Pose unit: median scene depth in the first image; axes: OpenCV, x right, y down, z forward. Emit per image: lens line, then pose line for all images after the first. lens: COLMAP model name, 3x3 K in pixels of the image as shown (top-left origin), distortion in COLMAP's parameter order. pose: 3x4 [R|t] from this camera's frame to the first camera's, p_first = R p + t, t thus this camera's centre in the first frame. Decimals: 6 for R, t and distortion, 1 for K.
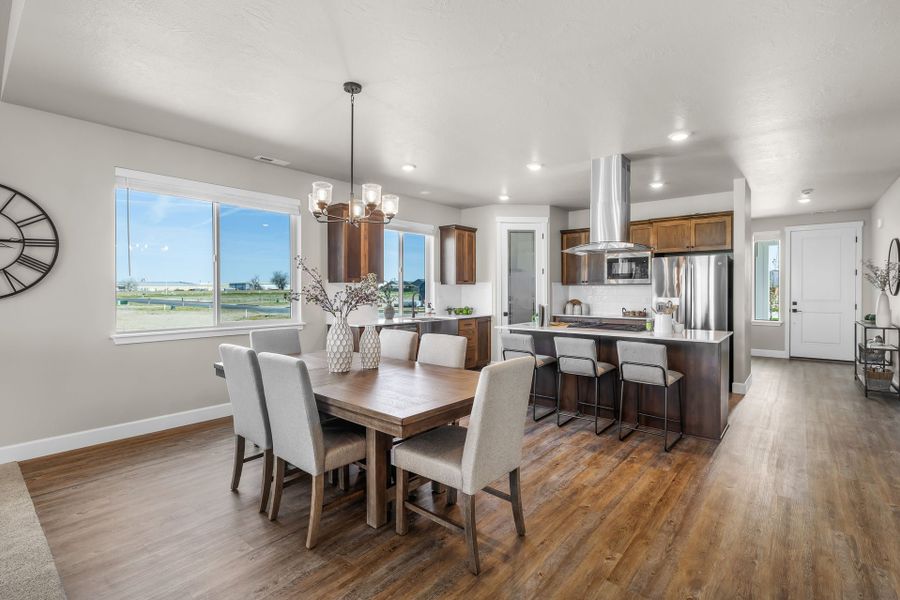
lens RADIAL K [[412.5, 0, 451.5], [0, 412.5, 296.8], [0, 0, 1]] dist [-0.000040, -0.000139]
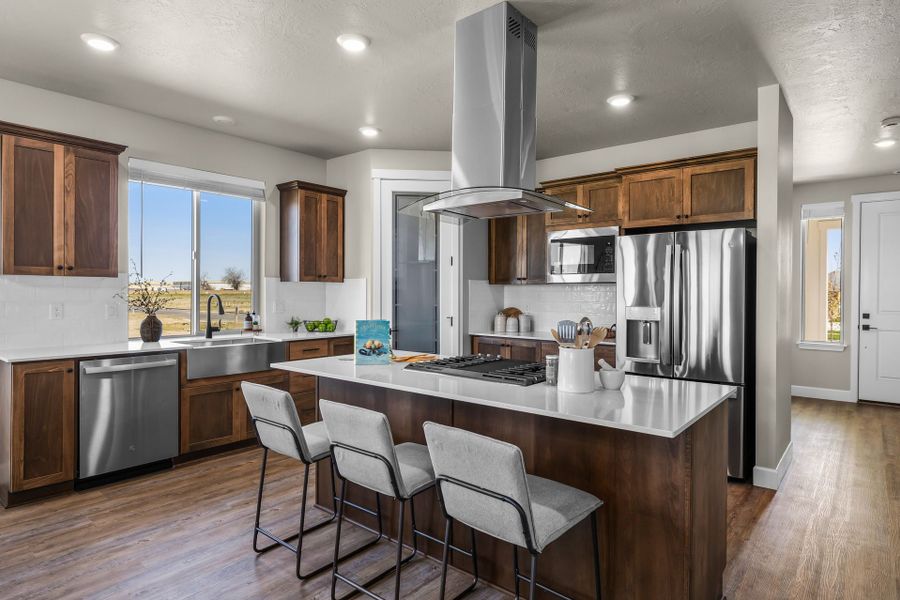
lens RADIAL K [[498.5, 0, 450.0], [0, 498.5, 300.0], [0, 0, 1]] dist [0.003319, 0.000438]
pose [[0.999959, 0.007165, 0.005501, 0.217567], [-0.007160, 0.999974, -0.000863, -0.004013], [-0.005507, 0.000824, 0.999984, 0.272349]]
